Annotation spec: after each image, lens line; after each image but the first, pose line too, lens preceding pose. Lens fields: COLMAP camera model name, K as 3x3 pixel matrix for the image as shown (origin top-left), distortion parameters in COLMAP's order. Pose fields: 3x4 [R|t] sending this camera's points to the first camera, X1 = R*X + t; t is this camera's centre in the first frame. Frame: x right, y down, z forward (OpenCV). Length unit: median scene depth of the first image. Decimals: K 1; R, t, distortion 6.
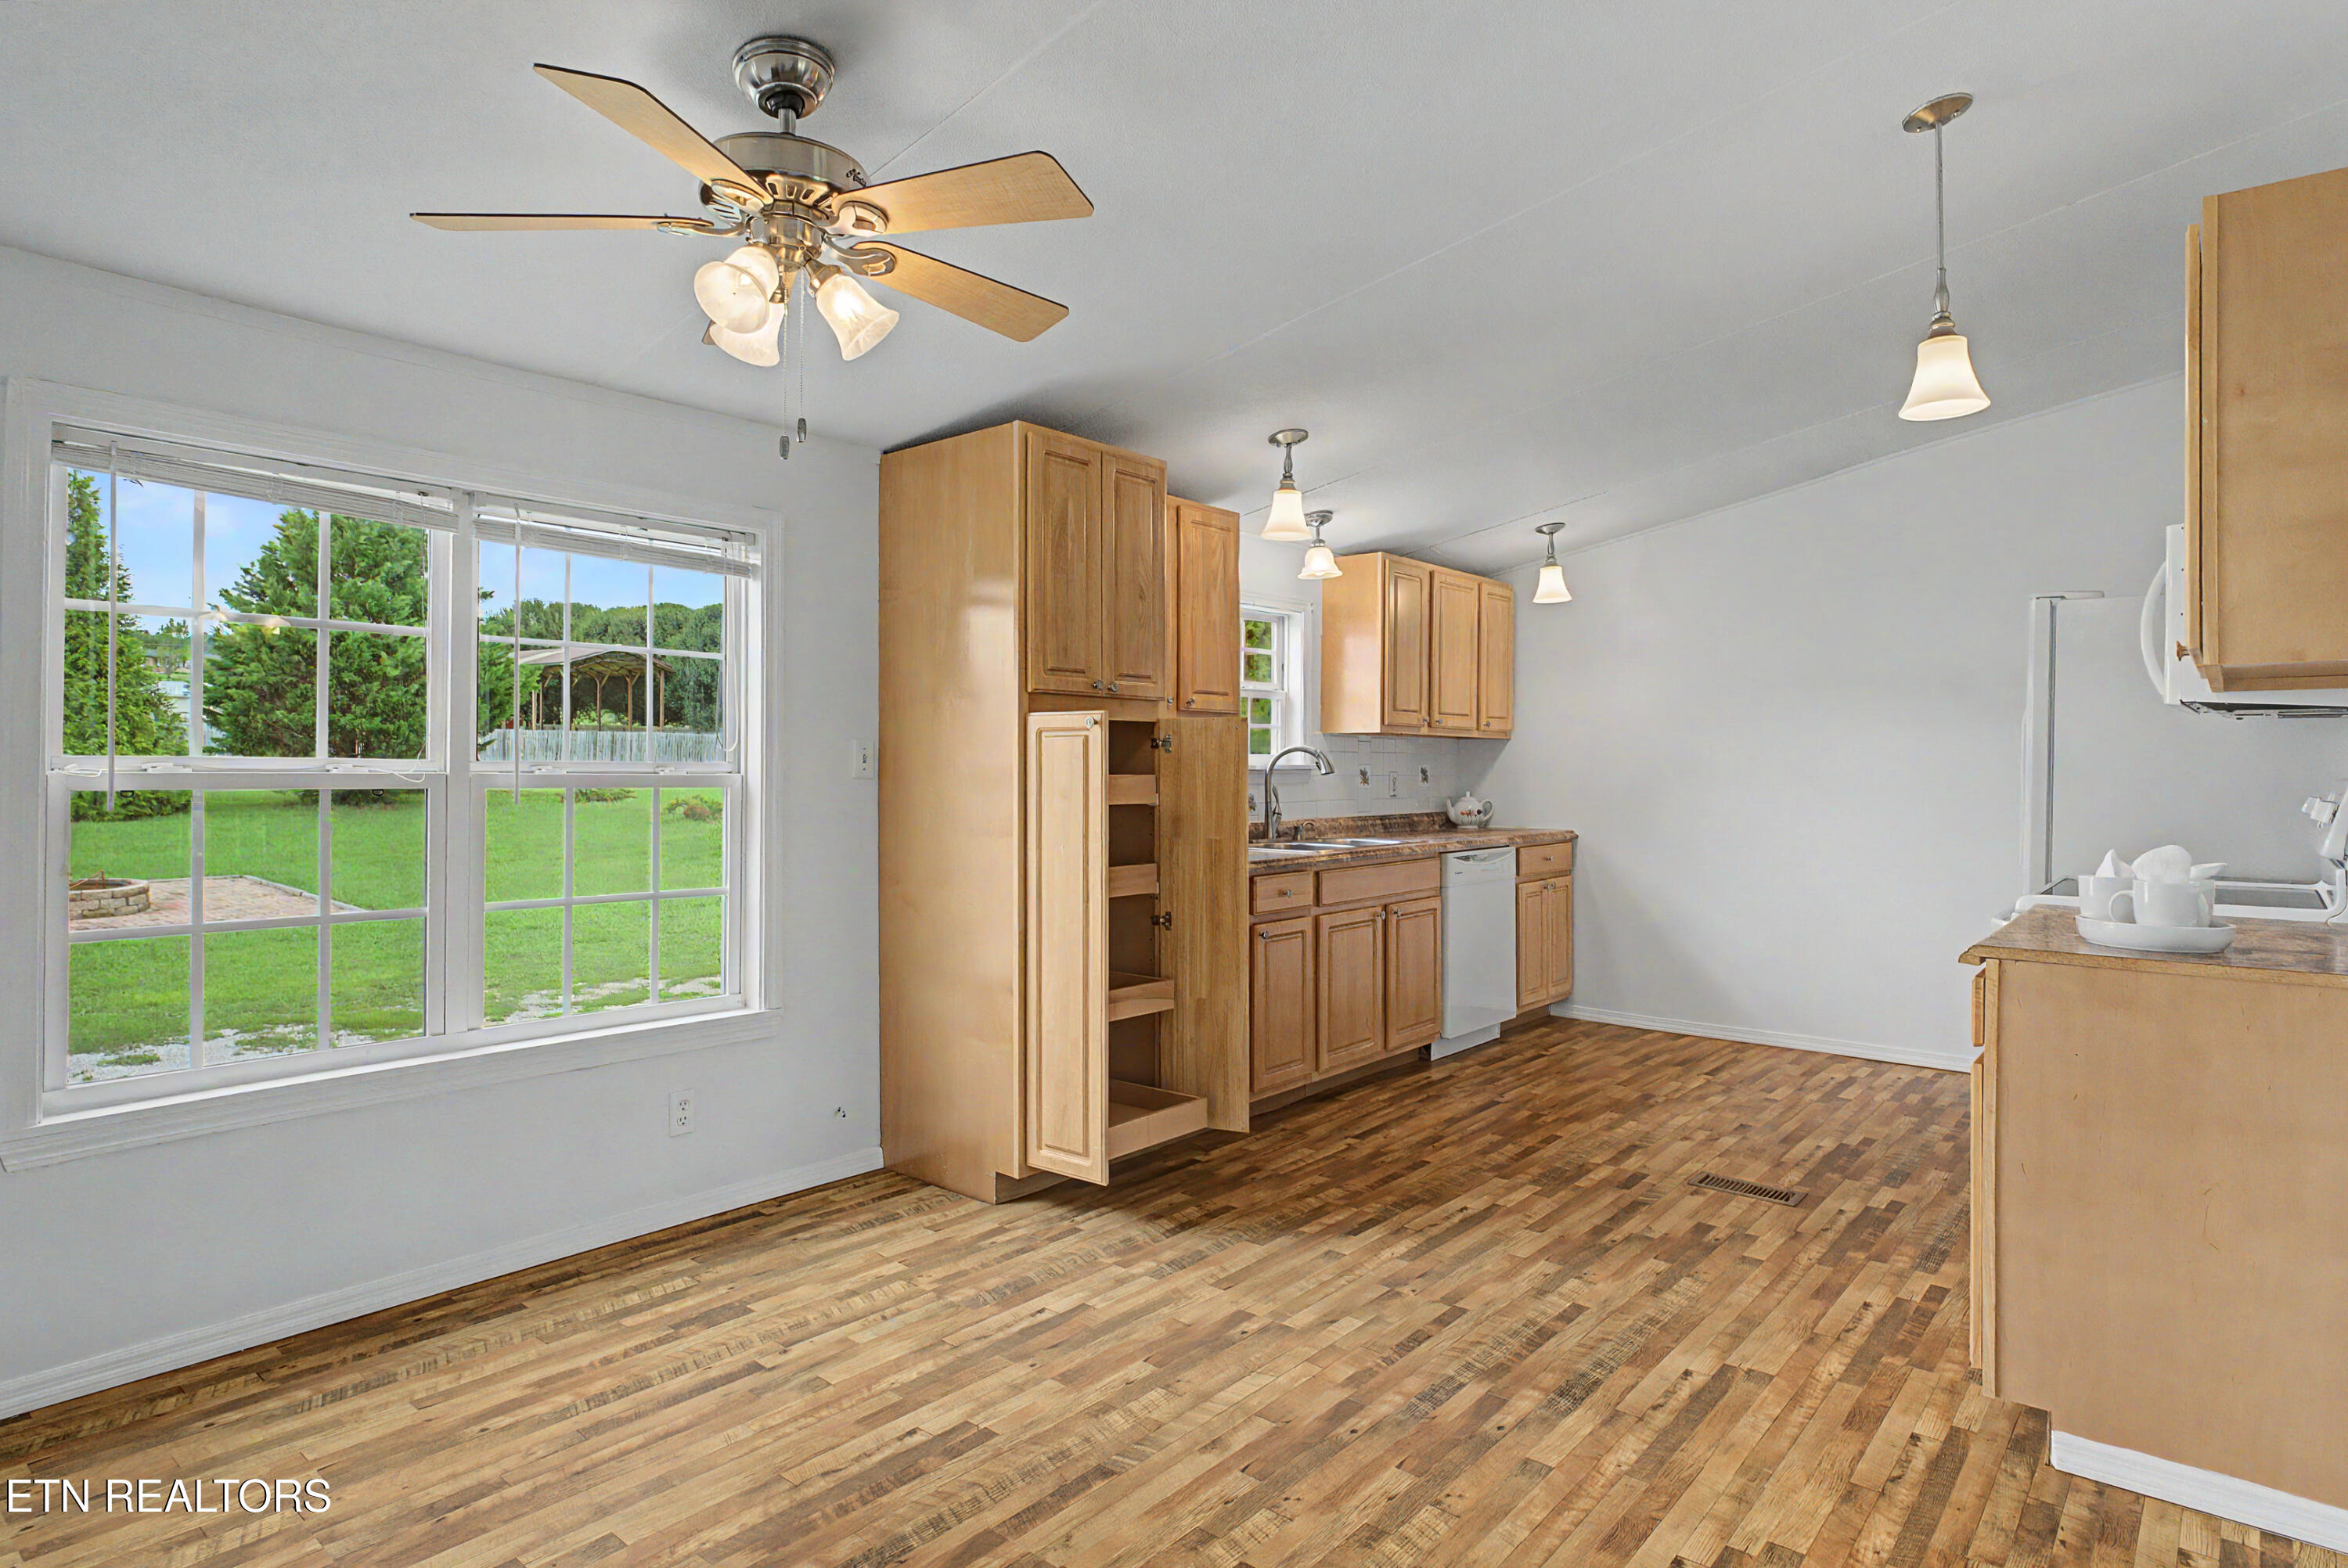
lens RADIAL K [[1294.9, 0, 1174.0], [0, 1294.9, 765.8], [0, 0, 1]] dist [-0.003325, -0.001314]
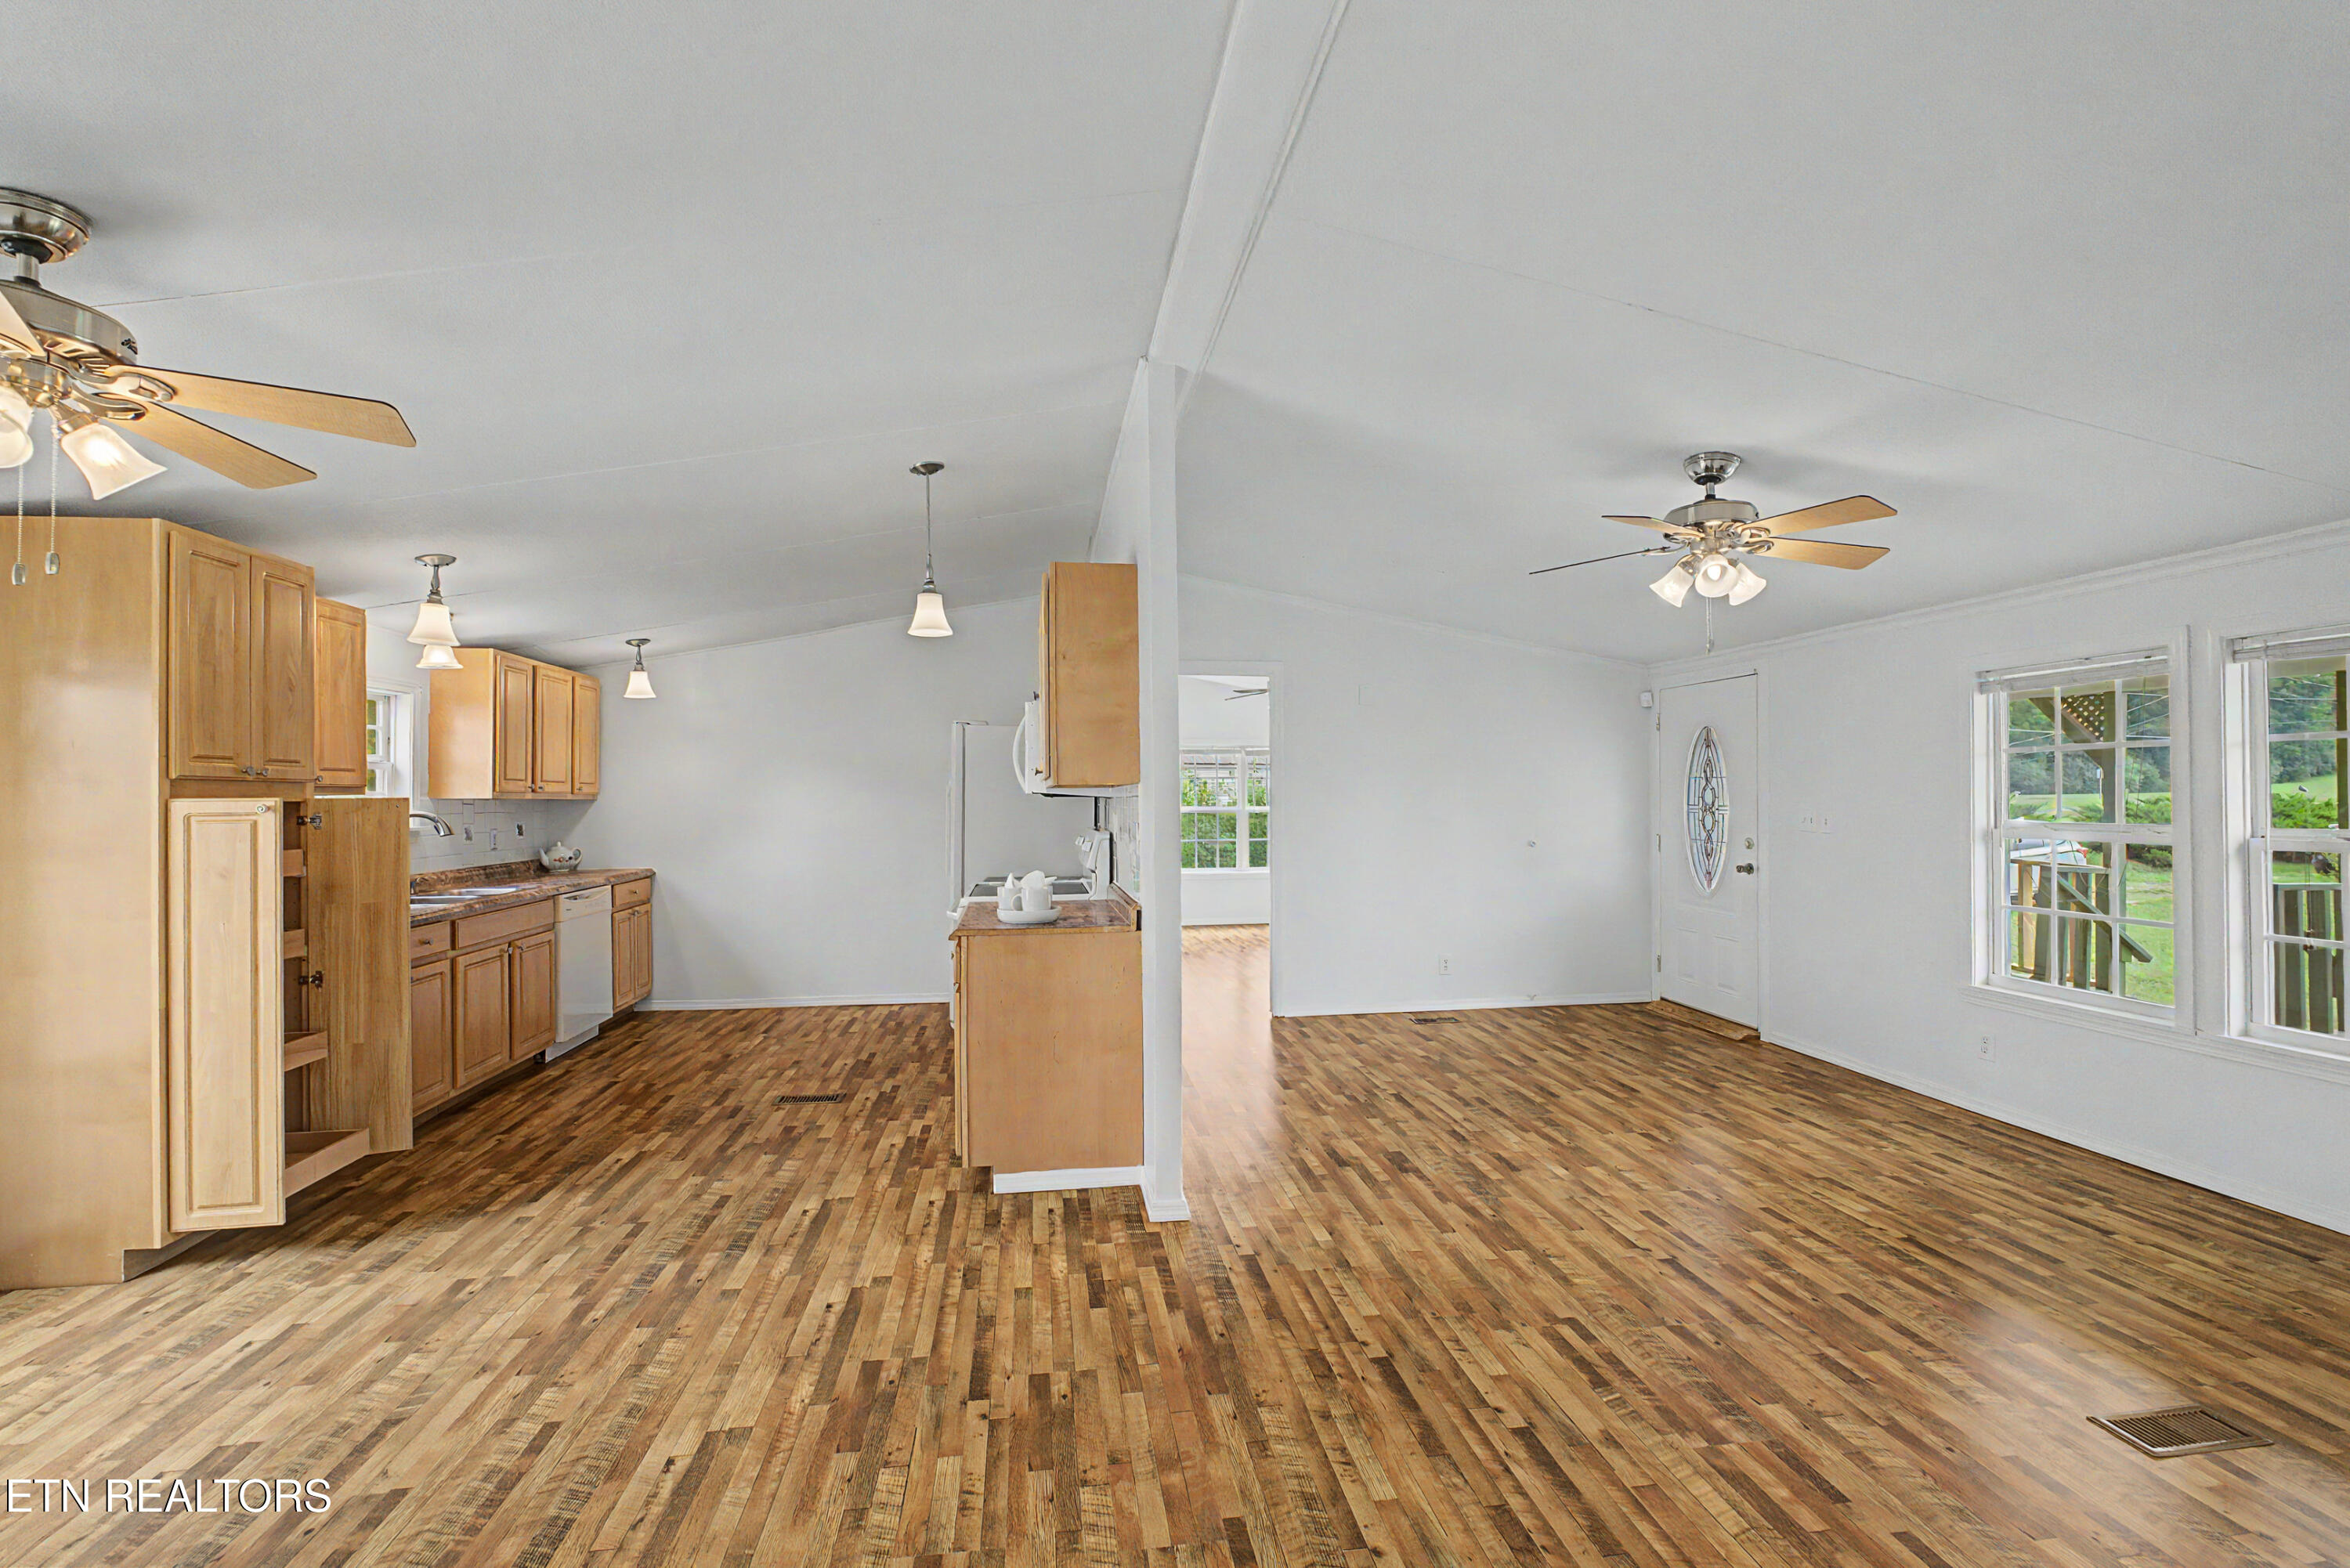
lens RADIAL K [[995.8, 0, 1177.0], [0, 995.8, 785.2], [0, 0, 1]] dist [-0.016162, 0.002023]
pose [[0.663230, 0.001029, 0.748415, -0.153596], [0.009254, 0.999911, -0.009575, -0.033940], [-0.748358, 0.013276, 0.663162, -0.124622]]
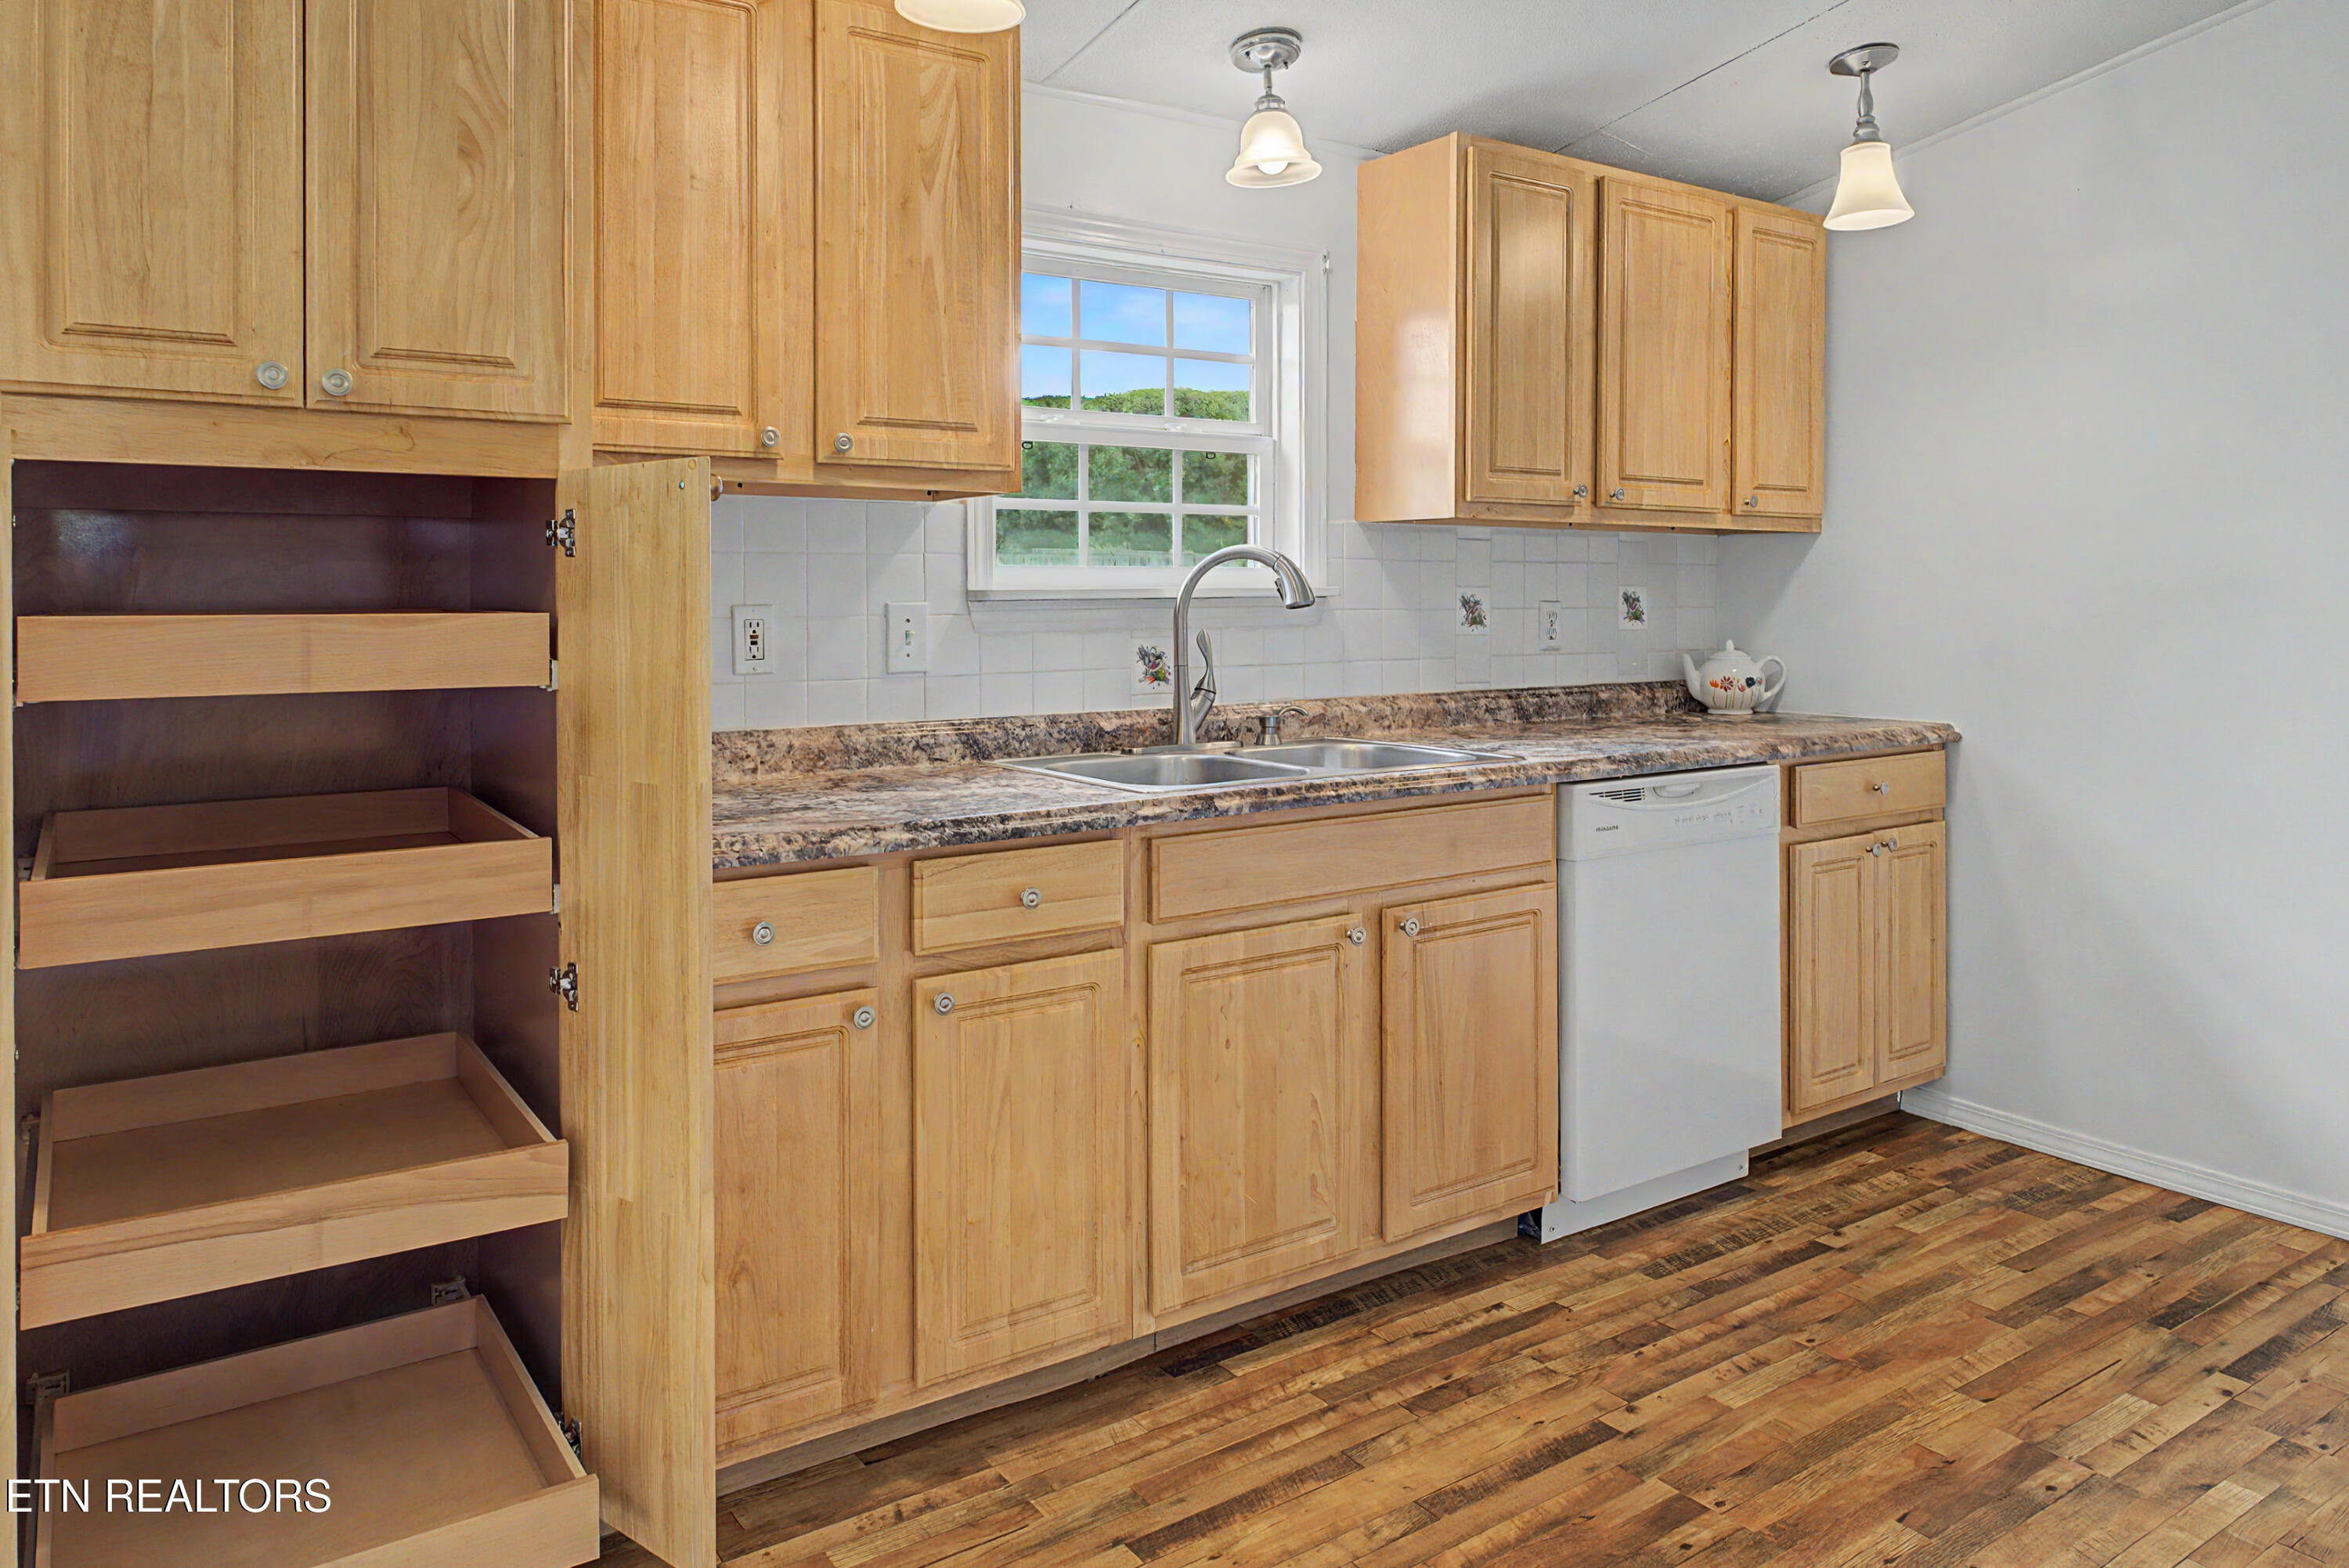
lens RADIAL K [[1590.6, 0, 1156.6], [0, 1590.6, 600.3], [0, 0, 1]] dist [-0.008141, 0.001655]
pose [[0.963550, -0.003026, -0.267513, 0.301966], [0.004409, 0.999980, 0.004570, 0.001765], [0.267493, -0.005582, 0.963544, 0.602239]]
